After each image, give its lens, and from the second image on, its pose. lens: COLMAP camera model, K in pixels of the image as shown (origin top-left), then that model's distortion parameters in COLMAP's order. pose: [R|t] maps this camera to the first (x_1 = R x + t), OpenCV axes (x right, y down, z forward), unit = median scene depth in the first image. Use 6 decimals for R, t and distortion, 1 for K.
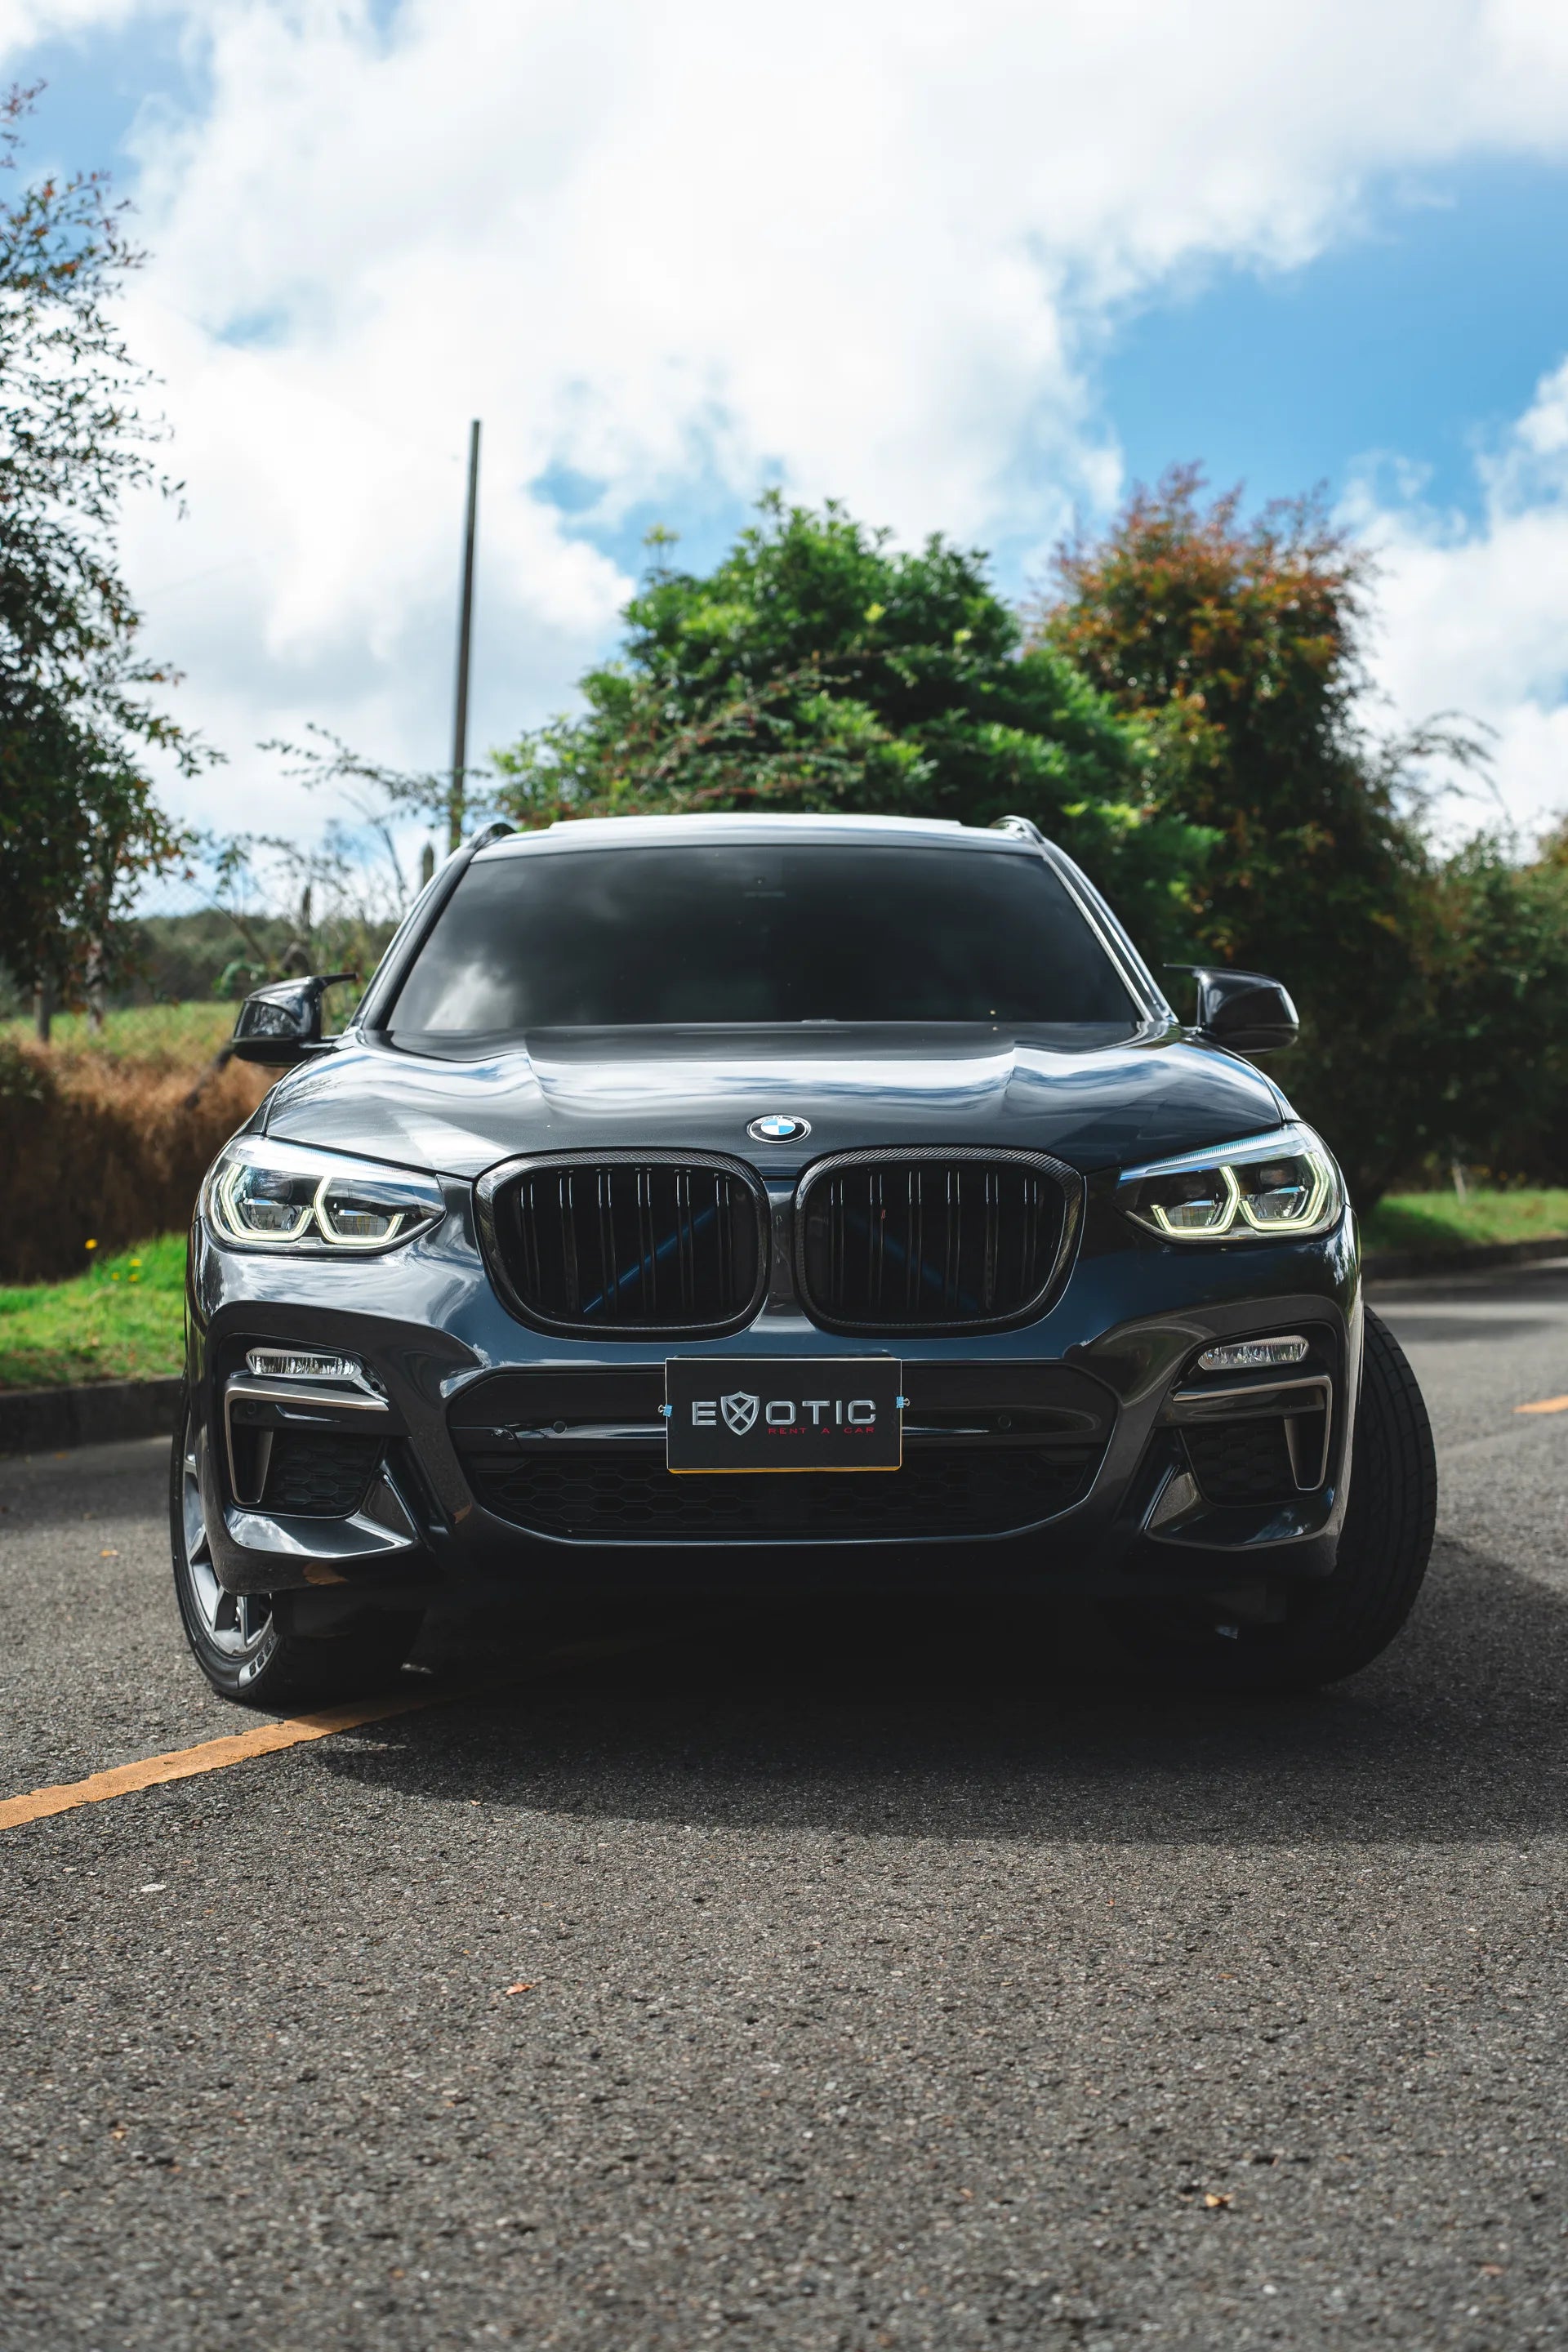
lens RADIAL K [[2885.2, 0, 781.9], [0, 2885.2, 1193.3], [0, 0, 1]] dist [0.172755, 0.000000]
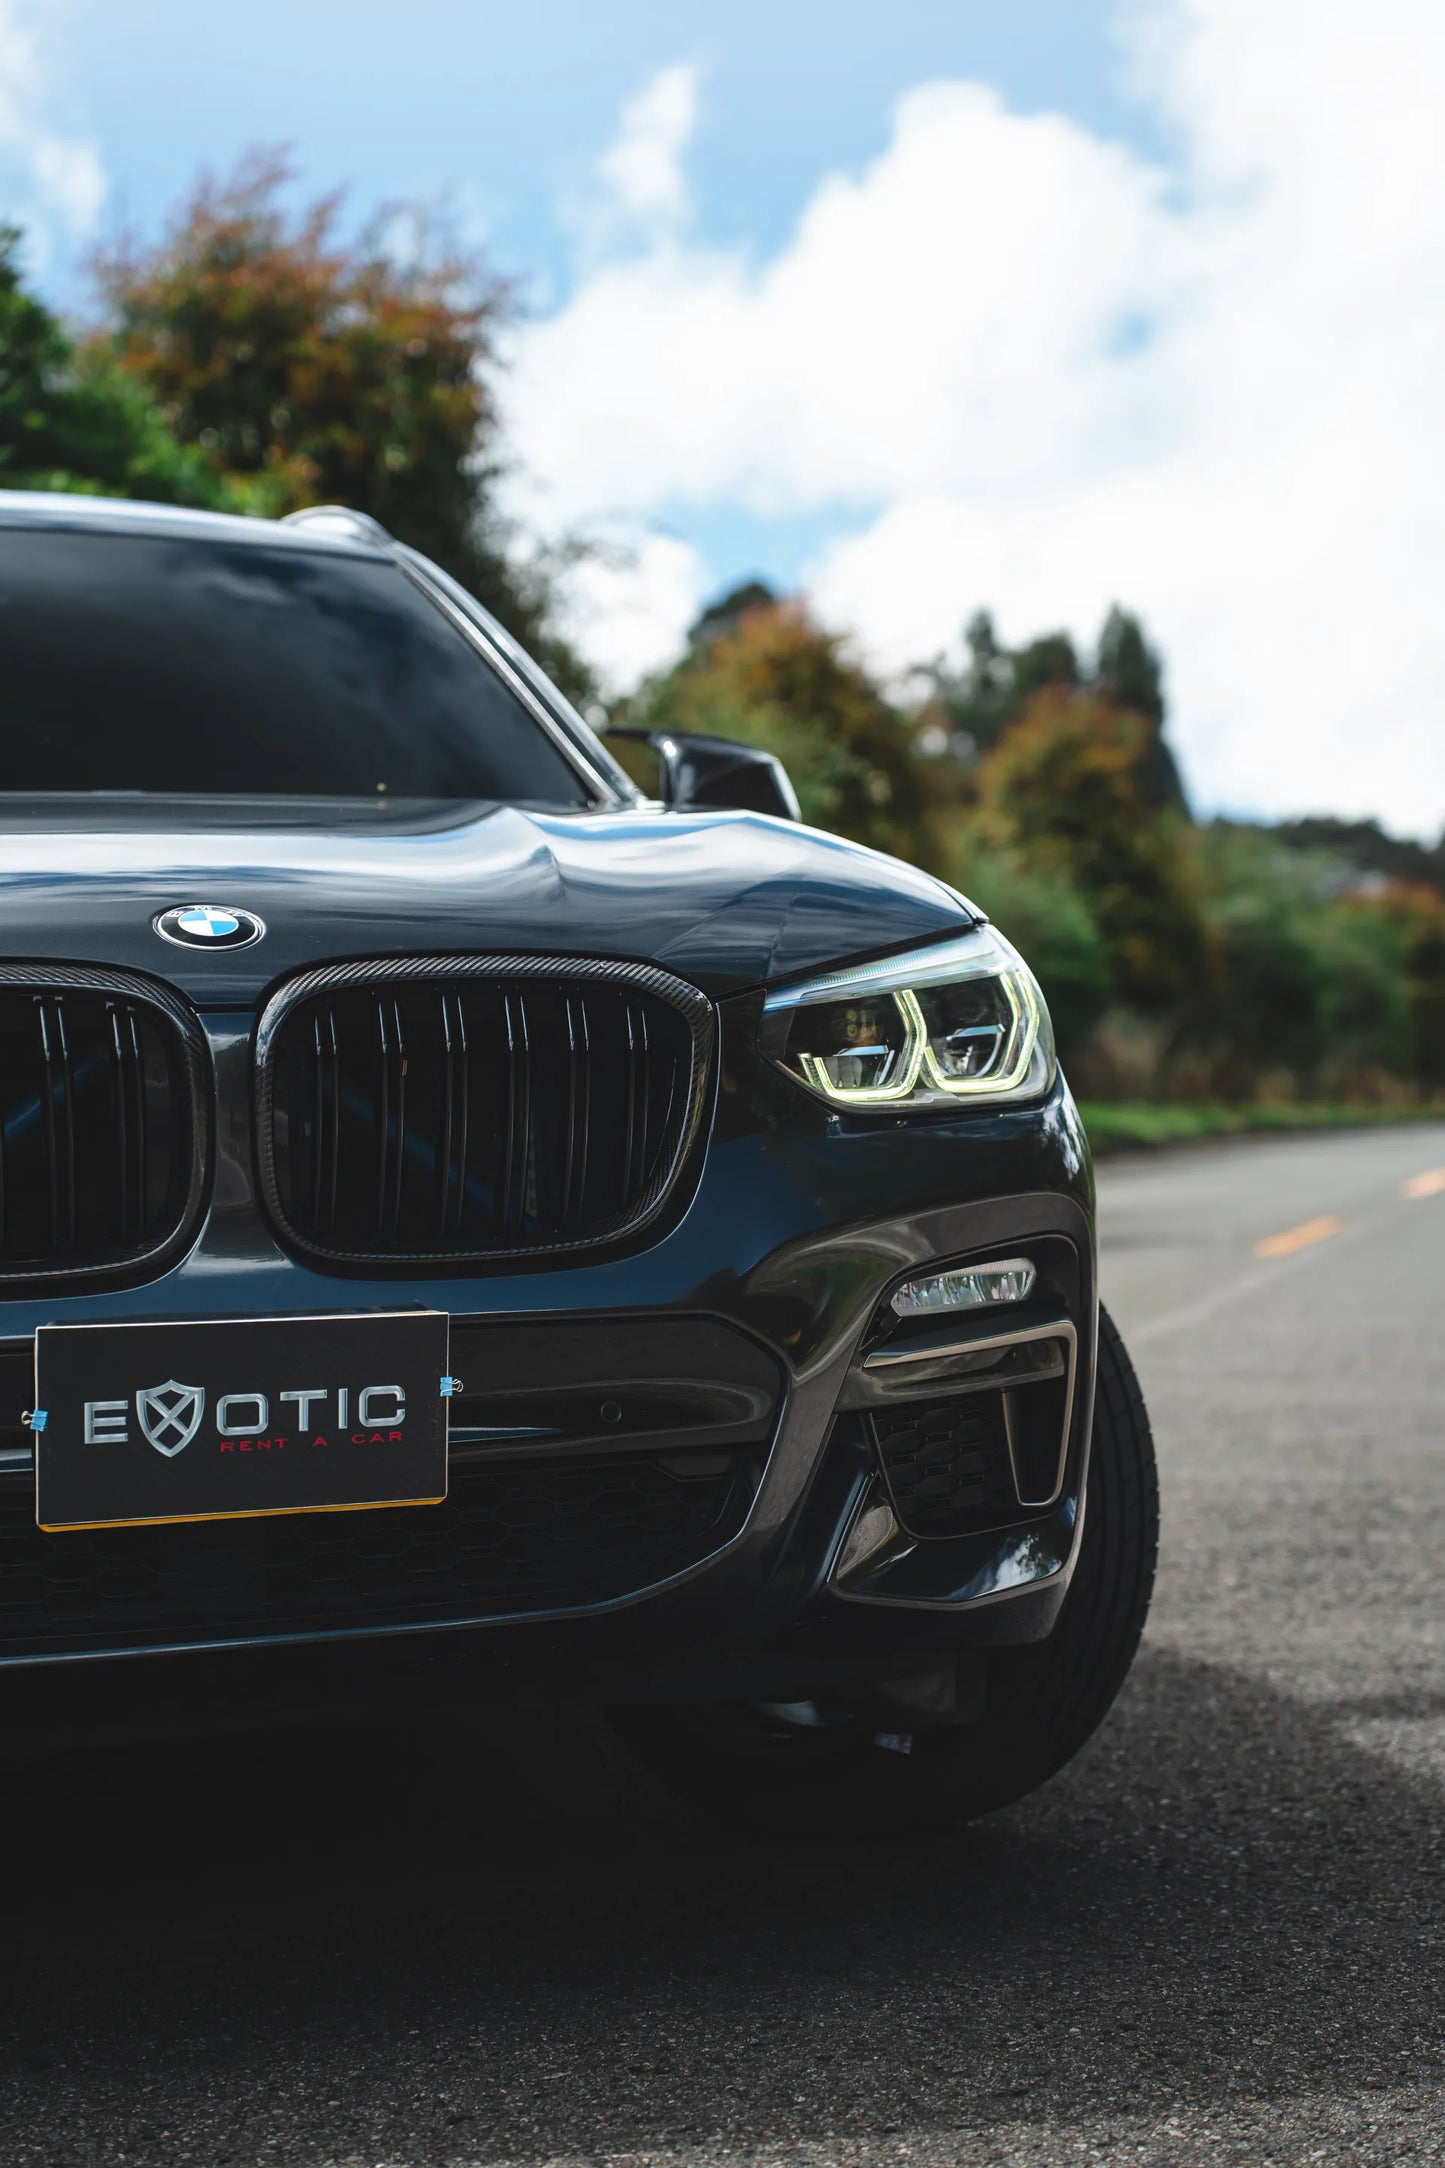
lens RADIAL K [[3768.1, 0, 720.0], [0, 3768.1, 1071.3], [0, 0, 1]] dist [0.399878, 0.000000]
pose [[0.961228, -0.015408, 0.275325, -0.109558], [0.022099, 0.999531, -0.021218, 0.024525], [-0.274869, 0.026480, 0.961117, 0.230792]]
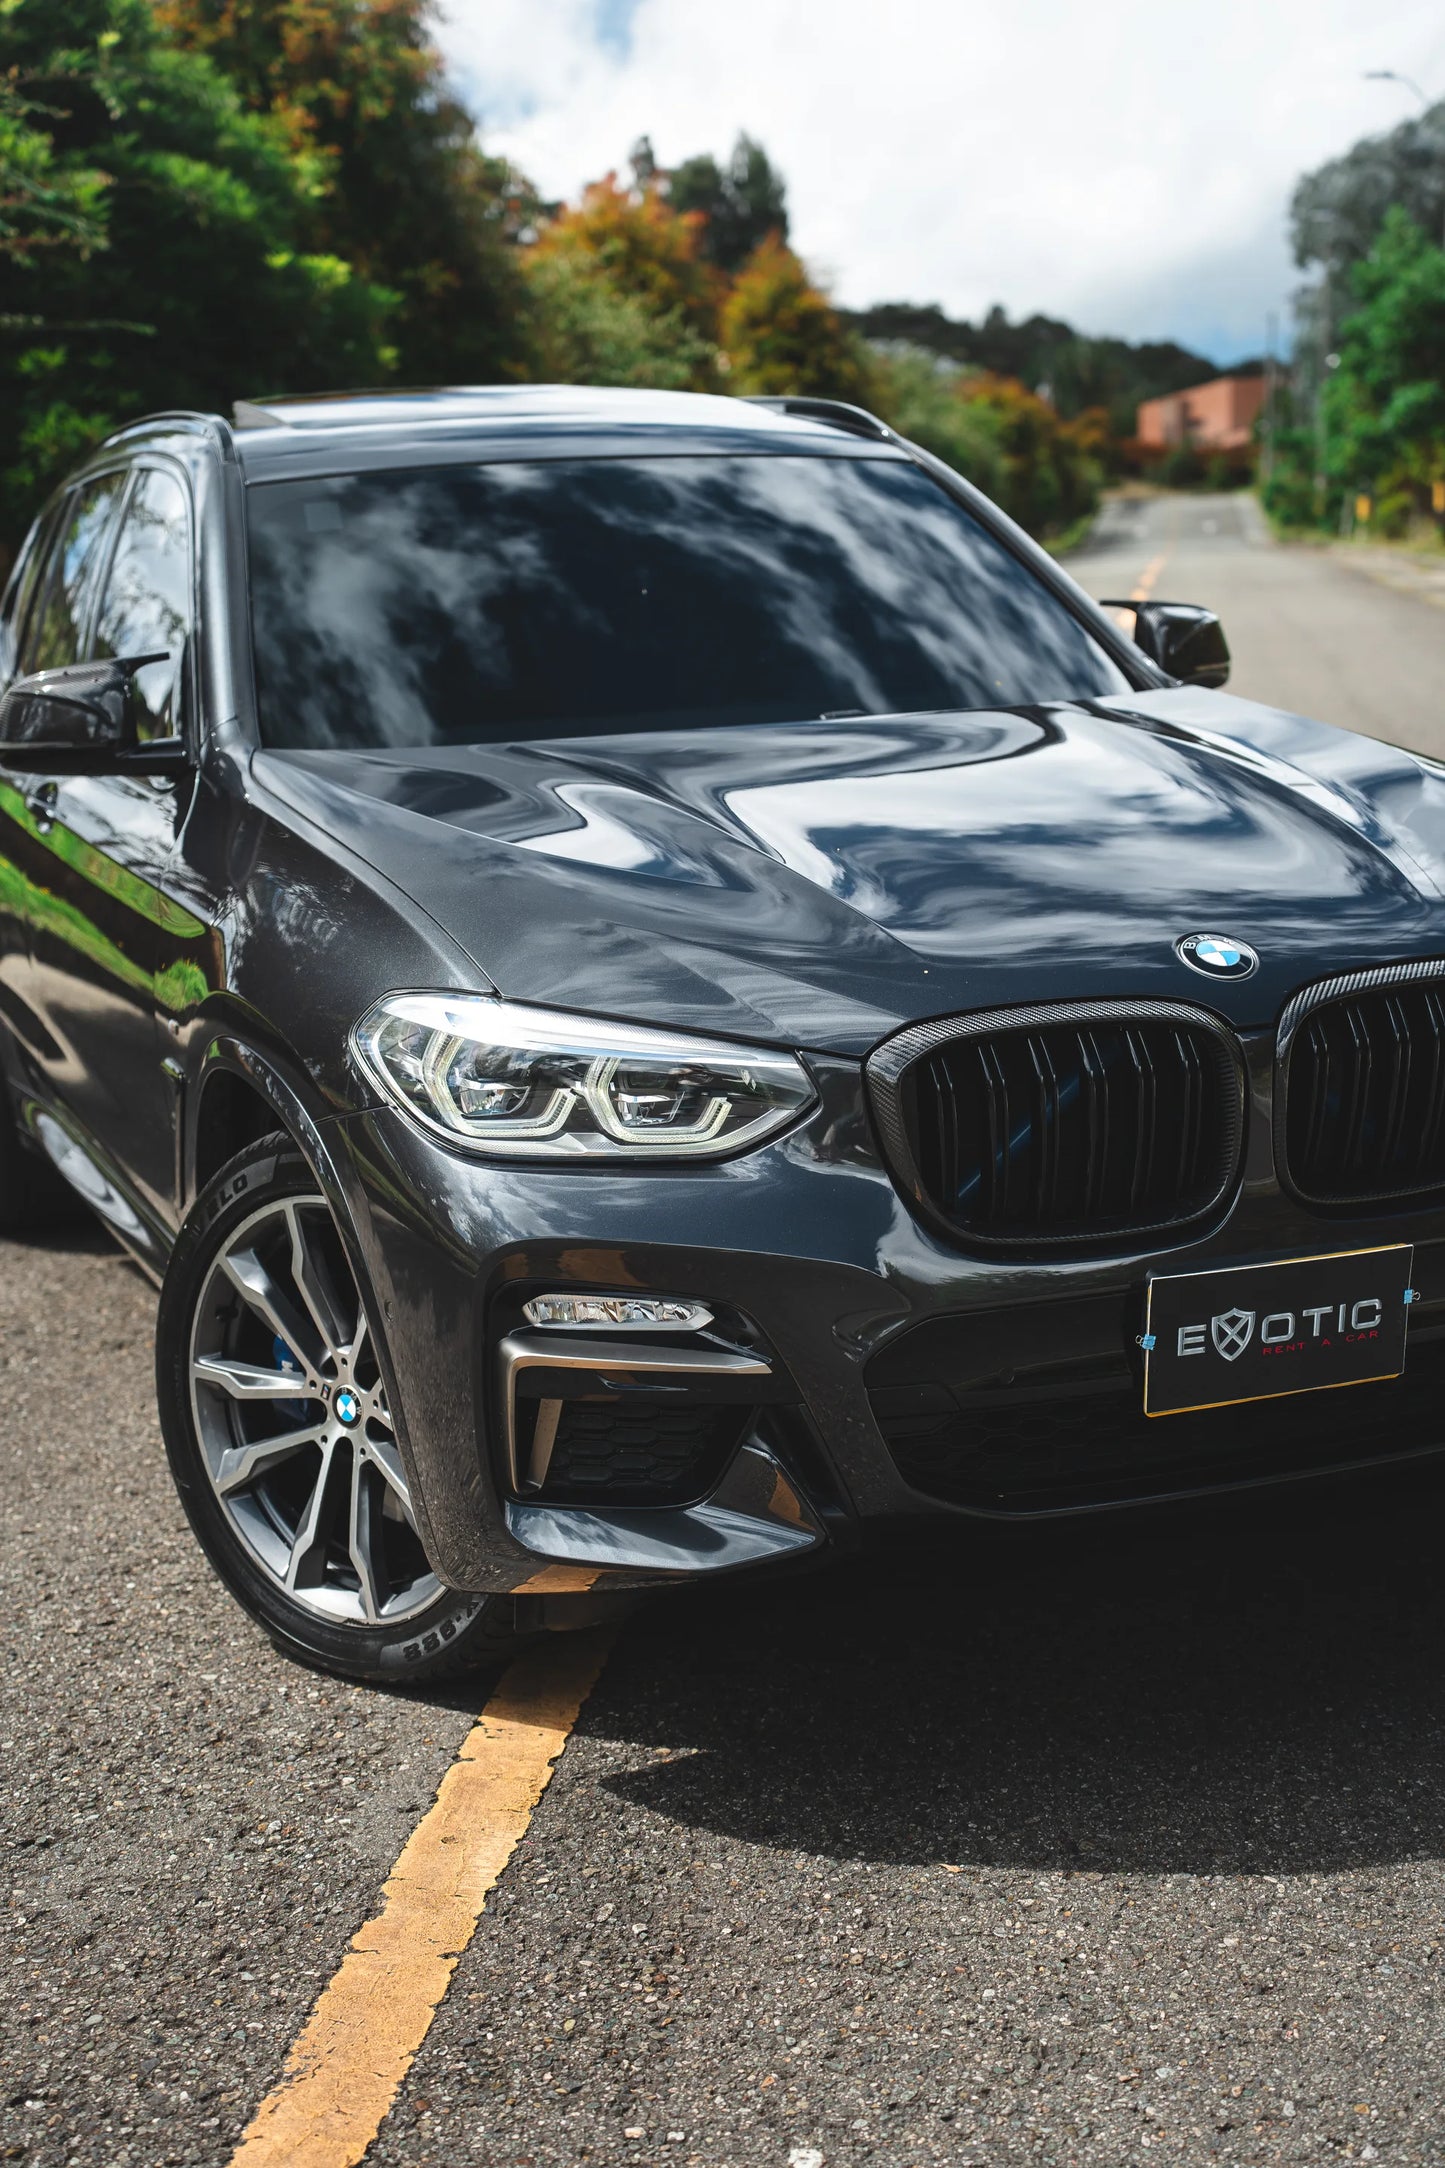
lens RADIAL K [[2834.4, 0, 704.4], [0, 2834.4, 1086.0], [0, 0, 1]] dist [0.185074, 0.000000]
pose [[0.933285, -0.095624, 0.346172, -0.384551], [0.035255, 0.983639, 0.176666, -0.123607], [-0.357402, -0.152675, 0.921387, 0.329899]]
